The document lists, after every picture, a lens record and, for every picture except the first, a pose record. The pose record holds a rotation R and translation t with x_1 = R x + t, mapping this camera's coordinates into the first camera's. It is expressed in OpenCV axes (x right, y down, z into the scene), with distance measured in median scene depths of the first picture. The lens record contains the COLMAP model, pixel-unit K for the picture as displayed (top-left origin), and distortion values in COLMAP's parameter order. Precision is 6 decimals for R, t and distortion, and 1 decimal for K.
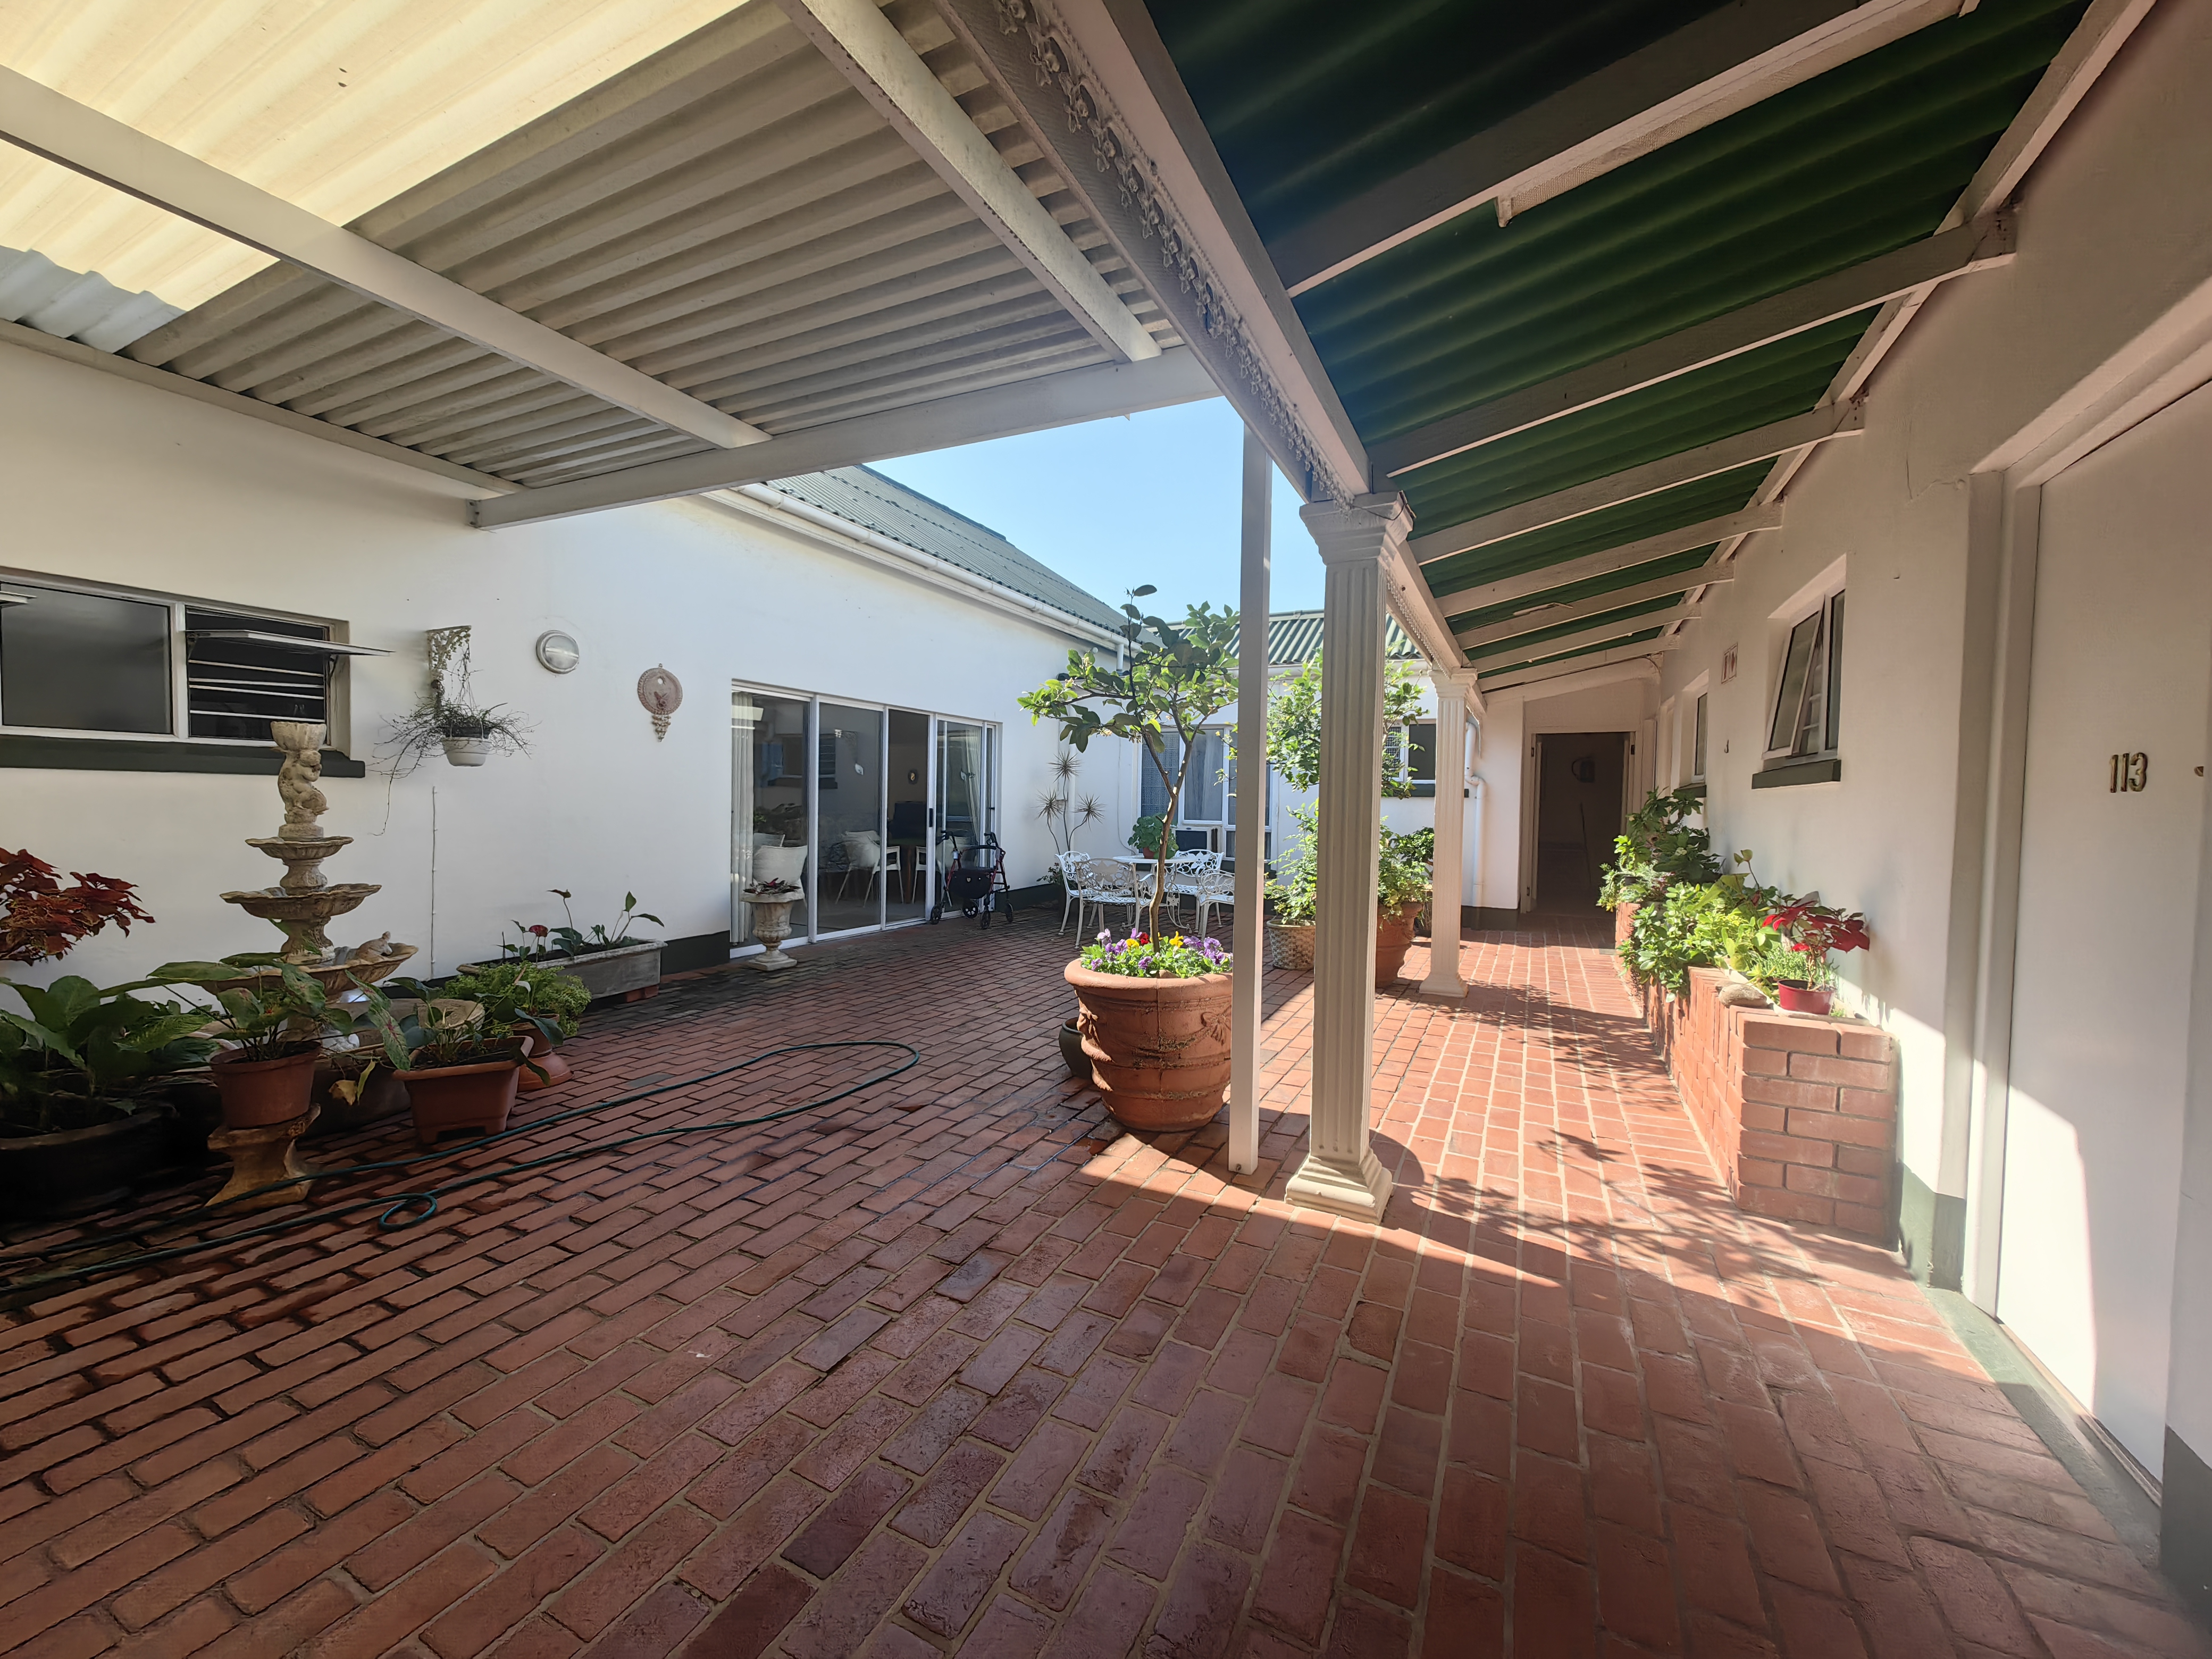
lens RADIAL K [[870.9, 0, 1095.5], [0, 870.9, 829.2], [0, 0, 1]] dist [0.014364, -0.003210]
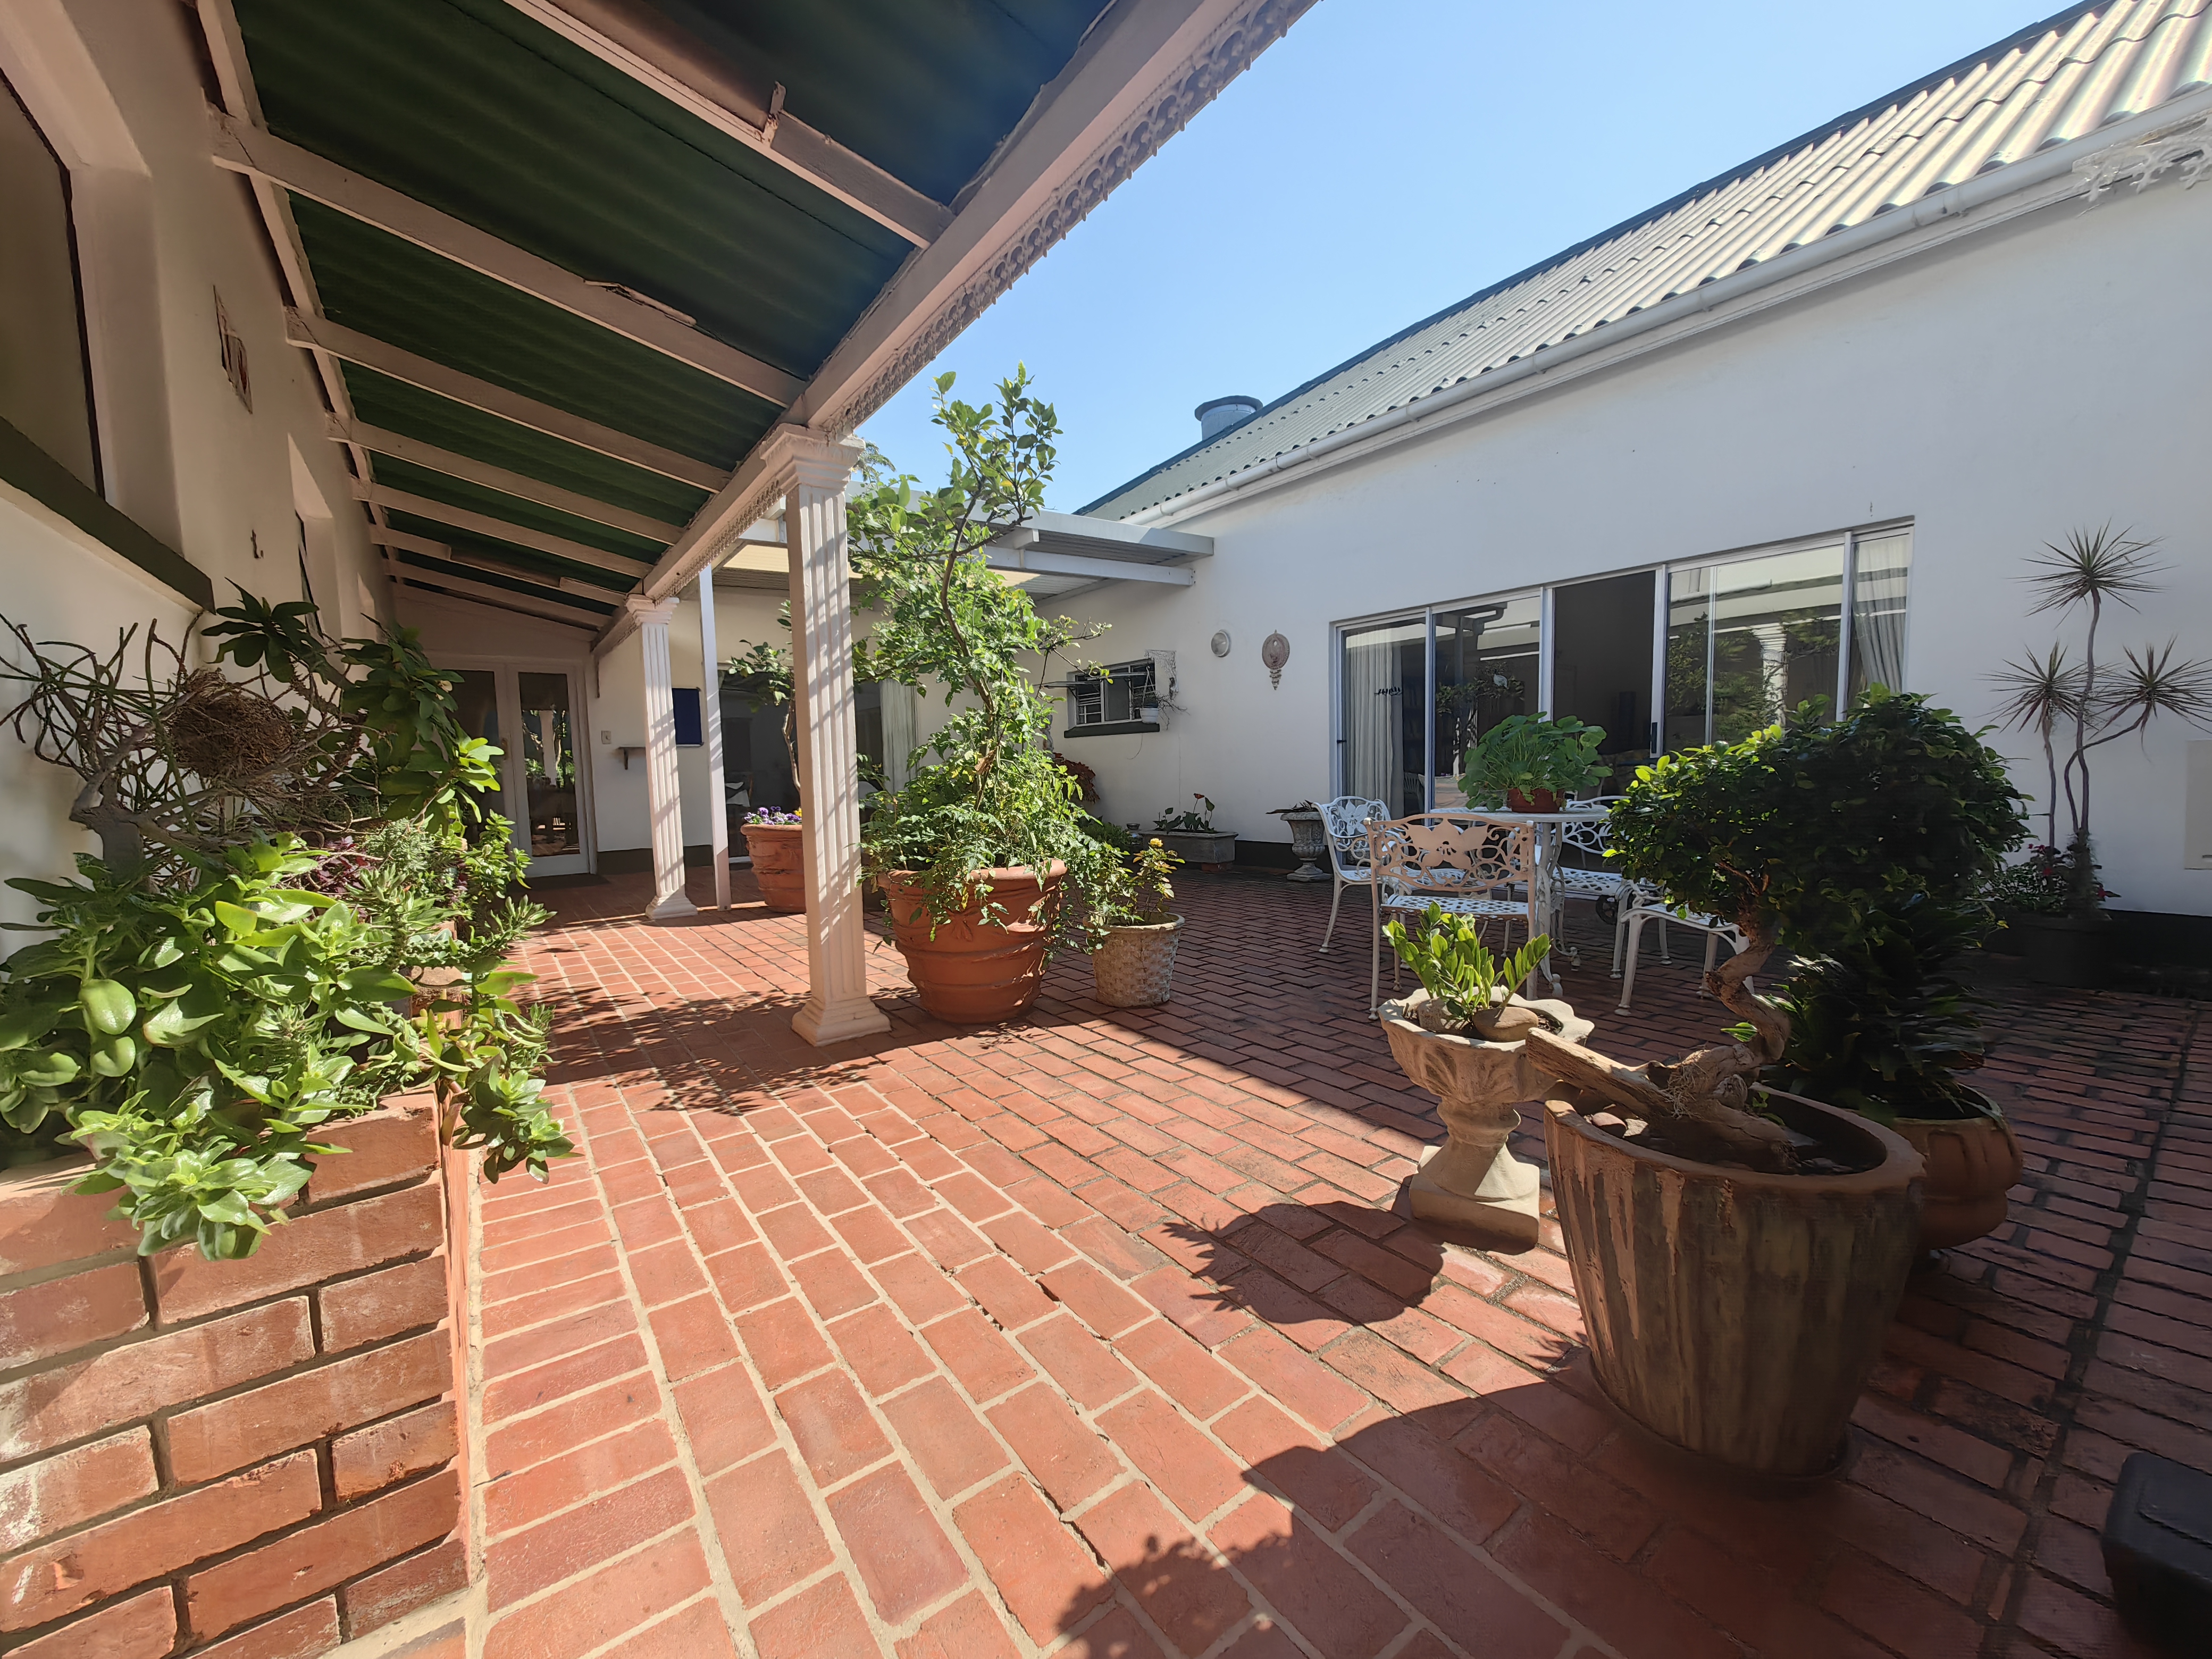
lens RADIAL K [[882.3, 0, 1106.0], [0, 882.3, 829.5], [0, 0, 1]] dist [-0.001099, -0.000185]
pose [[-0.462921, 0.063085, -0.884152, 0.909634], [-0.016645, 0.996670, 0.079829, 0.012521], [0.886243, 0.051671, -0.460329, 1.578546]]
